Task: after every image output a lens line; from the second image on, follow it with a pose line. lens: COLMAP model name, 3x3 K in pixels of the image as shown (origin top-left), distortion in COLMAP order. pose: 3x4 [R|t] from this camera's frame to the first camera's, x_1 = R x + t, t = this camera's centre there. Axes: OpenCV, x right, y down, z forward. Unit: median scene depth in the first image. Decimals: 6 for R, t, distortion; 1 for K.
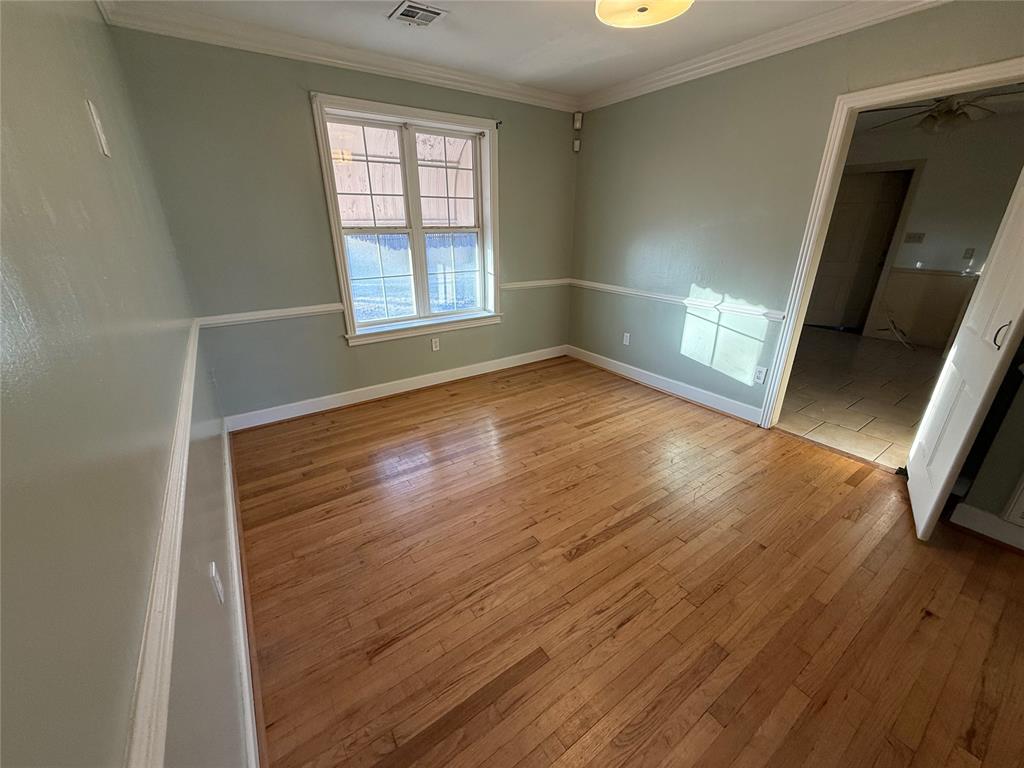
lens RADIAL K [[407.0, 0, 509.3], [0, 407.0, 380.8], [0, 0, 1]] dist [0.001158, 0.000129]
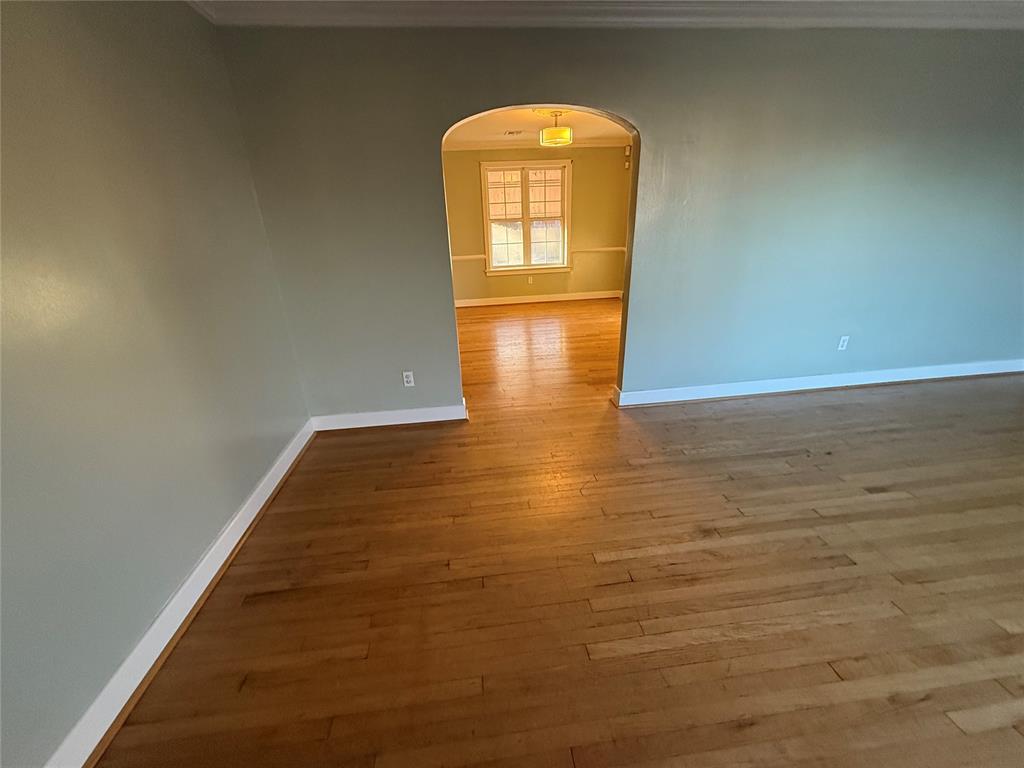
lens RADIAL K [[407.0, 0, 511.0], [0, 407.0, 382.4], [0, 0, 1]] dist [0.001158, 0.000129]
pose [[0.883462, 0.143441, -0.446003, 0.684319], [-0.136009, 0.989504, 0.048826, 0.315657], [0.448325, 0.017524, 0.893699, -0.760178]]
